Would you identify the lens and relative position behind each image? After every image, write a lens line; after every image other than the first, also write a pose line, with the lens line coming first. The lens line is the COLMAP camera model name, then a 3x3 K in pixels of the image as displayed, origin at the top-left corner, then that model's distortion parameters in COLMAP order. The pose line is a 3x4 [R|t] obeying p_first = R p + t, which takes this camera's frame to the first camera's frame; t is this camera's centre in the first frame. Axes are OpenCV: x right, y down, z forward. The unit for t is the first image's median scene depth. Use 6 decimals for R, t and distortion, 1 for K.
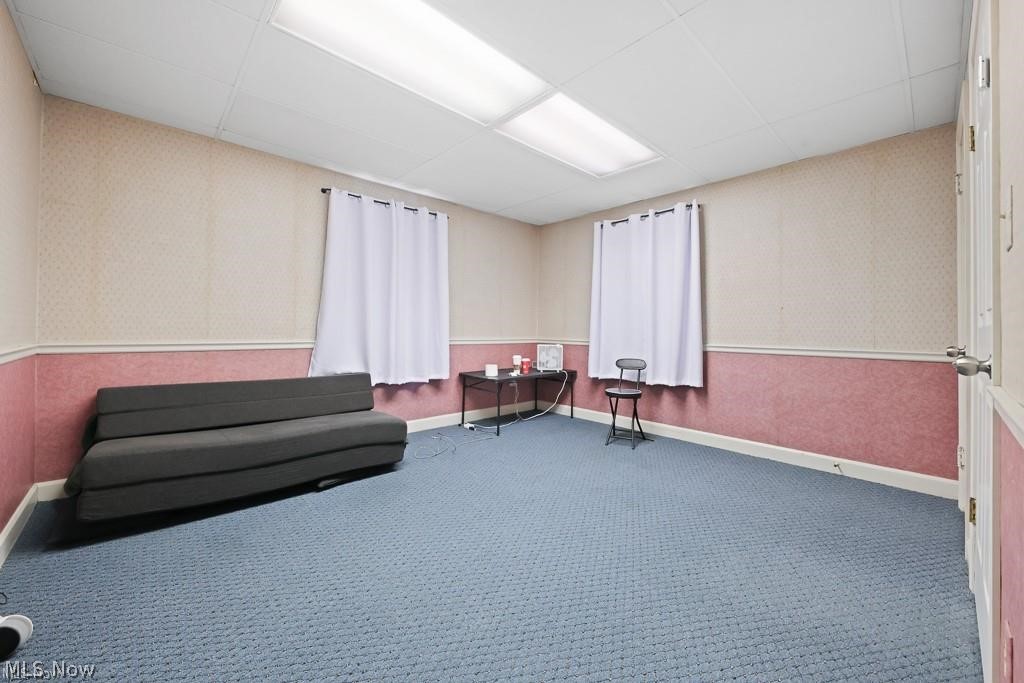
lens RADIAL K [[401.3, 0, 511.3], [0, 401.3, 335.6], [0, 0, 1]] dist [0.010370, -0.000512]
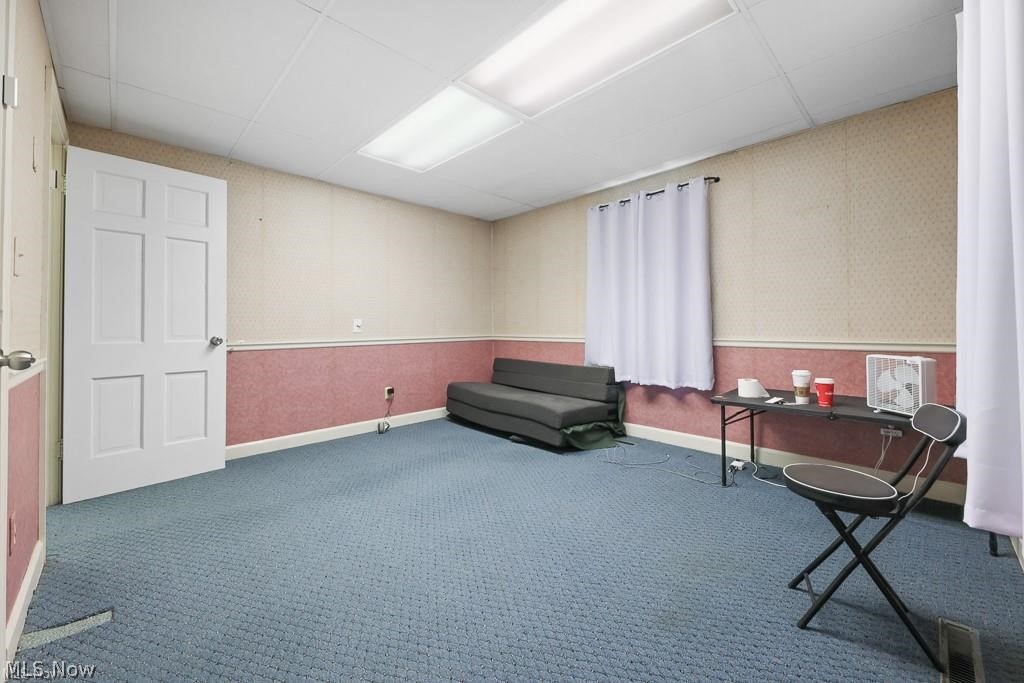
lens RADIAL K [[401.3, 0, 511.2], [0, 401.3, 332.6], [0, 0, 1]] dist [0.010370, -0.000512]
pose [[0.018037, 0.004152, -0.999829, 0.623615], [-0.003242, 0.999986, 0.004094, -0.004372], [0.999832, 0.003167, 0.018050, 0.638402]]
